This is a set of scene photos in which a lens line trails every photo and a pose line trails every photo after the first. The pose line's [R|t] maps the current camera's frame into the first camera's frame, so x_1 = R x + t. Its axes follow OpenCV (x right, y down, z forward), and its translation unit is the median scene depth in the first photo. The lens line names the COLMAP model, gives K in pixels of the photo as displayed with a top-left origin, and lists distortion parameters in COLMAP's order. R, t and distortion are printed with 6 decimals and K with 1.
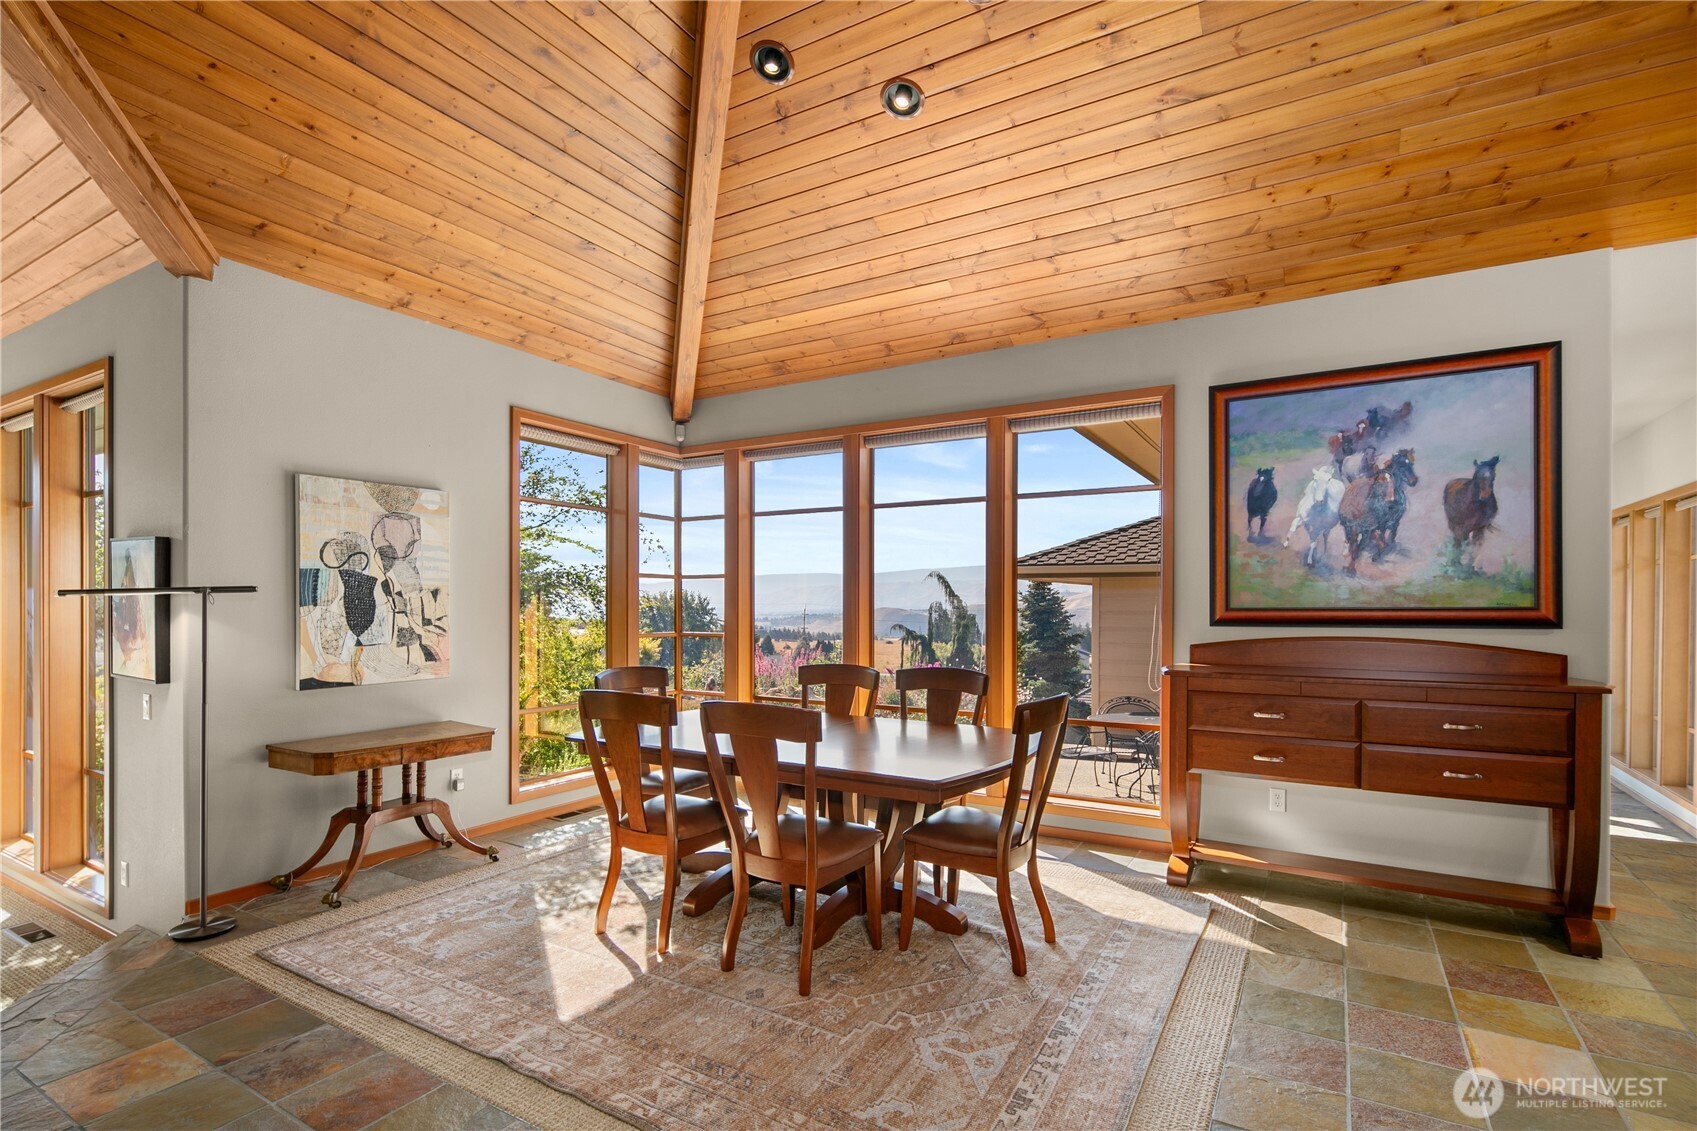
lens RADIAL K [[824.6, 0, 838.6], [0, 824.6, 604.8], [0, 0, 1]] dist [0.009242, -0.004742]
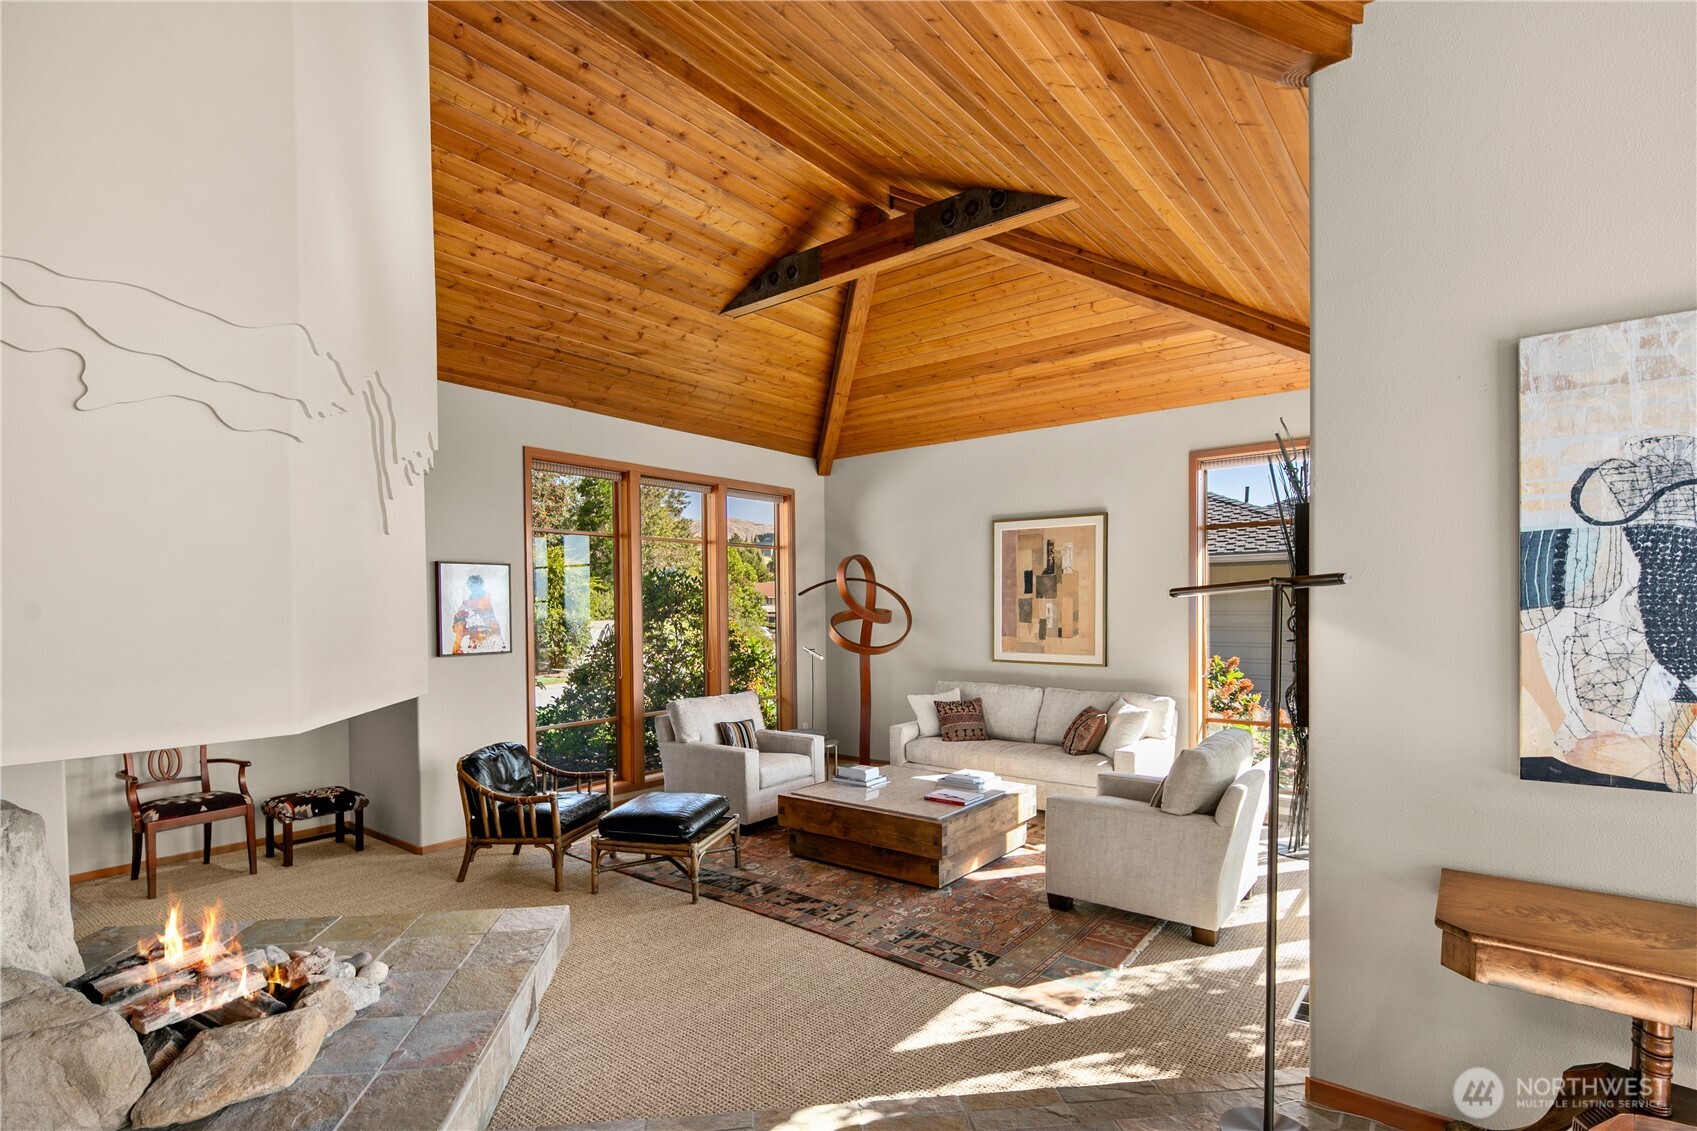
lens RADIAL K [[824.6, 0, 835.0], [0, 824.6, 625.1], [0, 0, 1]] dist [0.009242, -0.004742]
pose [[-0.128203, 0.021396, -0.991517, -0.103579], [0.007417, 0.999760, 0.020615, -0.001679], [0.991720, -0.004712, -0.128331, 0.628622]]
